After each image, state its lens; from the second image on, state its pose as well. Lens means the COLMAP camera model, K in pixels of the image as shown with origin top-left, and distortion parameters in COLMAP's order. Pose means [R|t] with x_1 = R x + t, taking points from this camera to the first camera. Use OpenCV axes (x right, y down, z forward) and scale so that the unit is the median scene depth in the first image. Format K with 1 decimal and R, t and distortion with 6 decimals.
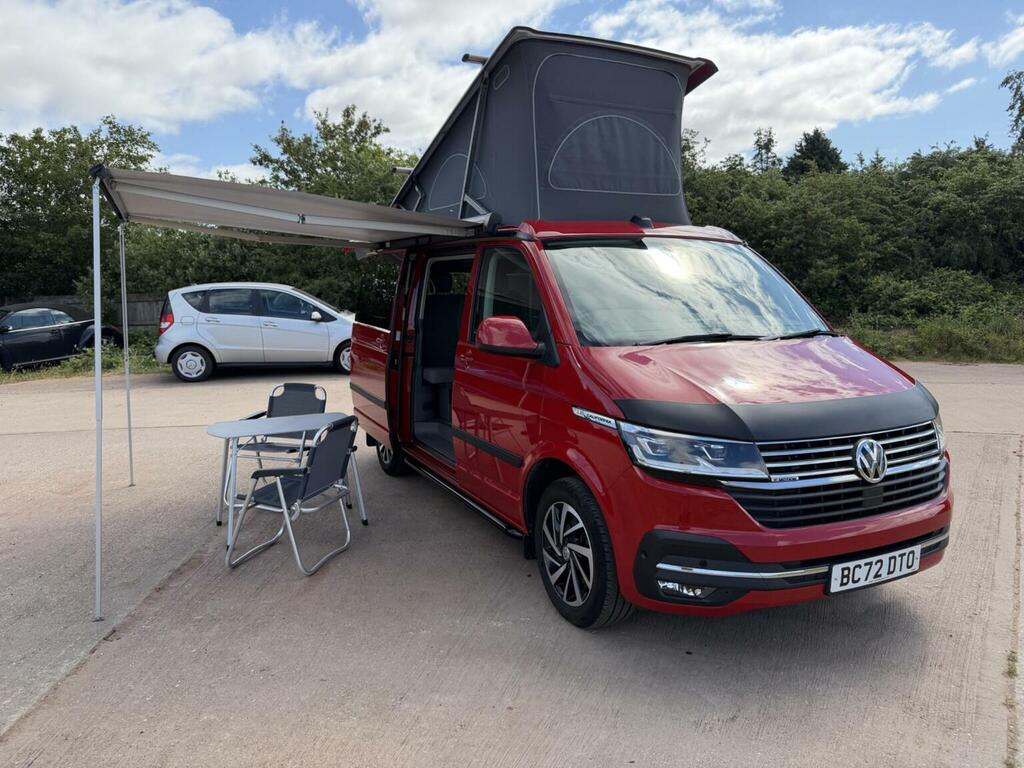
lens RADIAL K [[690.9, 0, 473.6], [0, 690.9, 402.1], [0, 0, 1]] dist [0.053499, -0.001296]
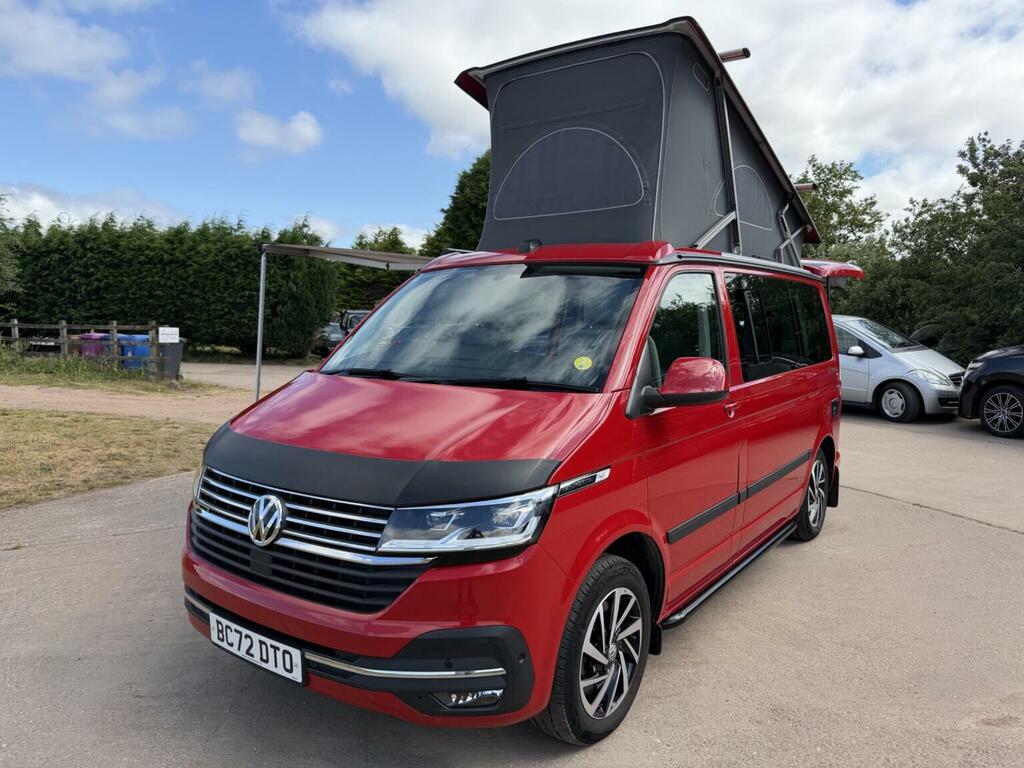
lens RADIAL K [[727.4, 0, 512.1], [0, 727.4, 403.2], [0, 0, 1]] dist [-0.003830, -0.005570]
pose [[0.437920, 0.094421, -0.894042, 1.447499], [-0.138056, 0.989737, 0.036905, -0.128057], [0.888351, 0.107266, 0.446461, 0.844395]]
